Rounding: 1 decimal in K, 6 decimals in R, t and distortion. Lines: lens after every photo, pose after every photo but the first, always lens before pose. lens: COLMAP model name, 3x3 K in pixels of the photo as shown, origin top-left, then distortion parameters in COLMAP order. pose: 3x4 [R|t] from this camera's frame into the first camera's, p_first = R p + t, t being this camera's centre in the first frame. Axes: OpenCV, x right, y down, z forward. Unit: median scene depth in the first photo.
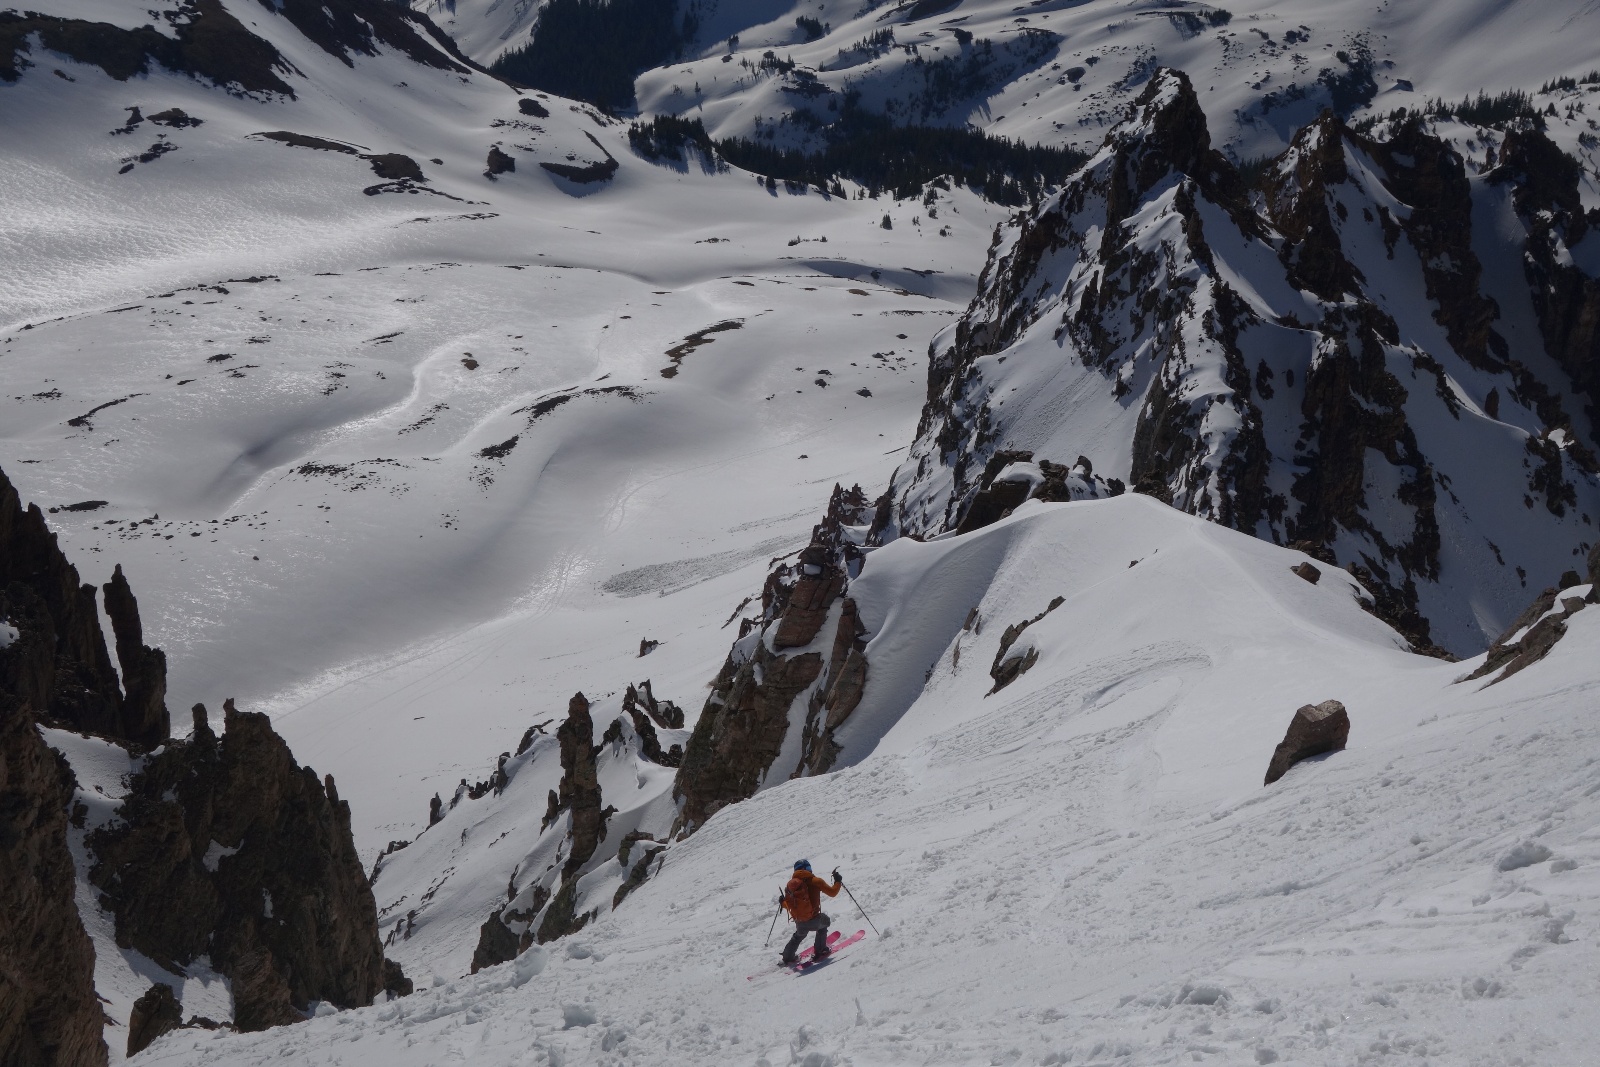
lens RADIAL K [[2311.0, 0, 821.0], [0, 2311.0, 527.3], [0, 0, 1]] dist [0.020914, -0.061072]
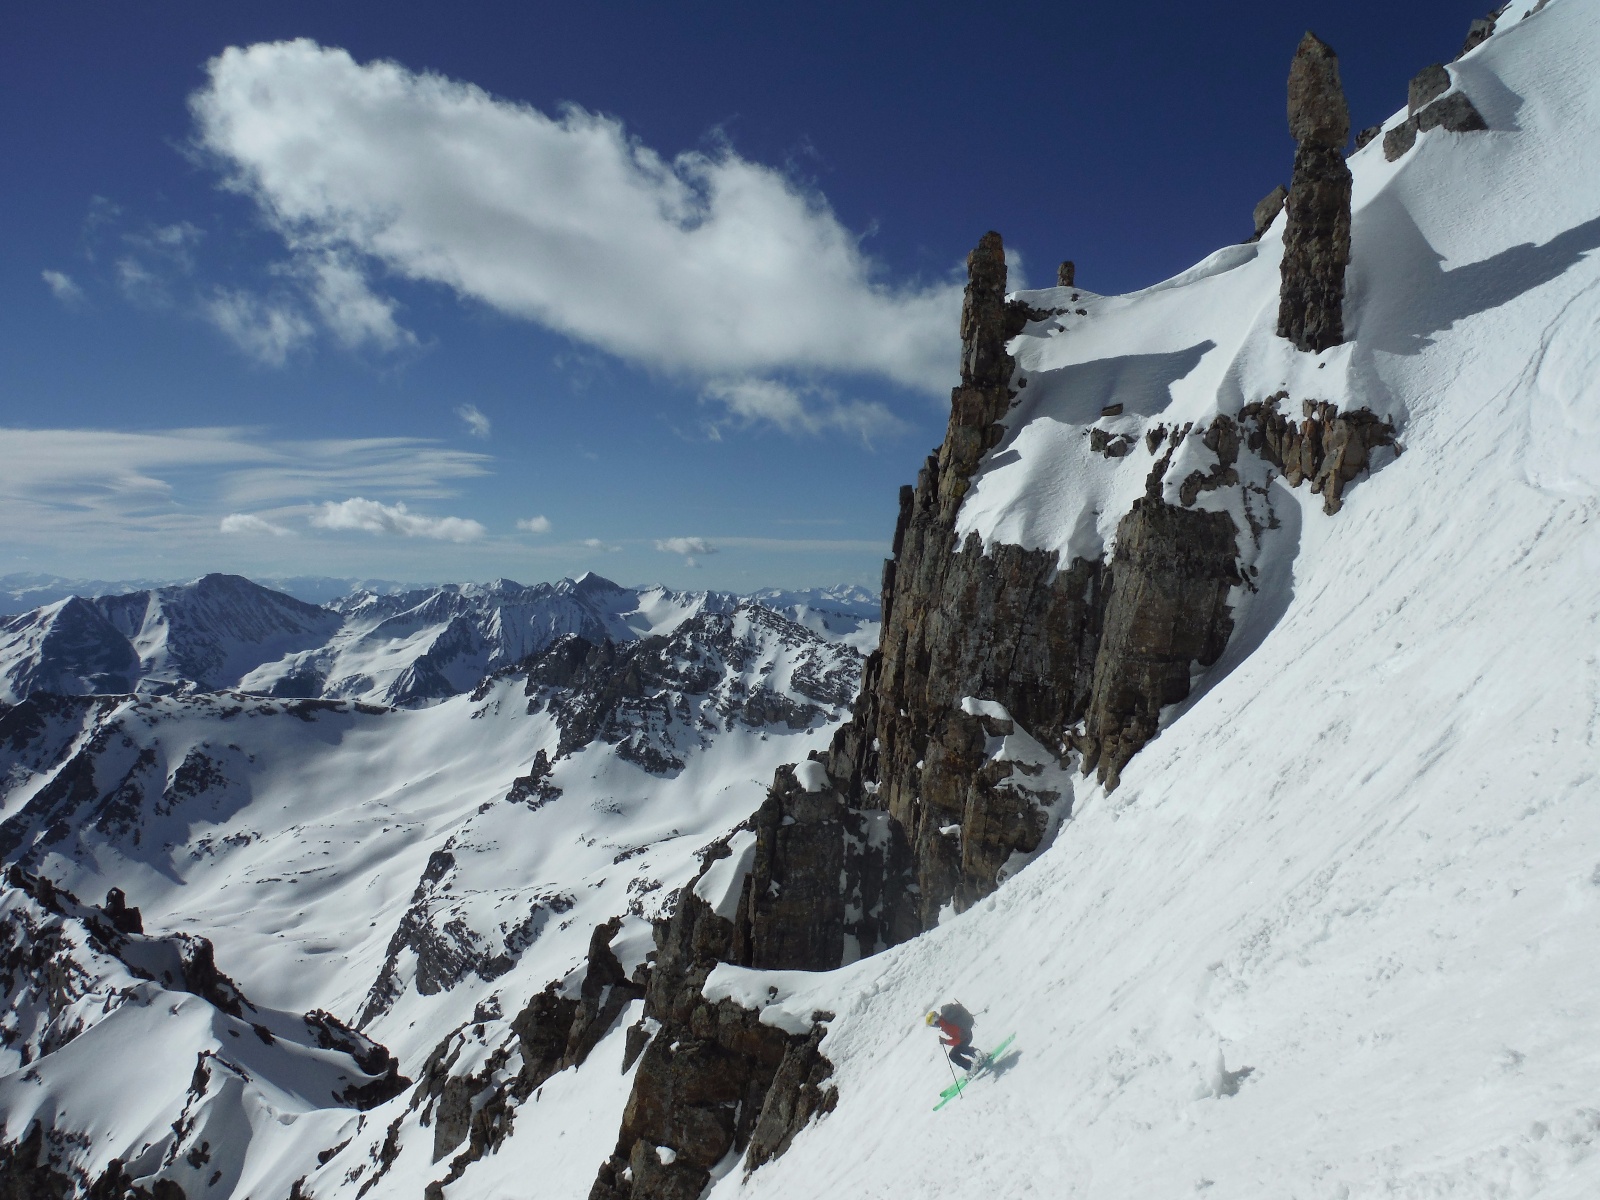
lens RADIAL K [[1384.6, 0, 796.1], [0, 1384.6, 589.2], [0, 0, 1]] dist [-0.053701, 0.052463]
pose [[0.638891, -0.039675, 0.768273, -0.114355], [0.379419, 0.885008, -0.269820, 0.064706], [-0.669223, 0.463883, 0.580477, 0.231467]]
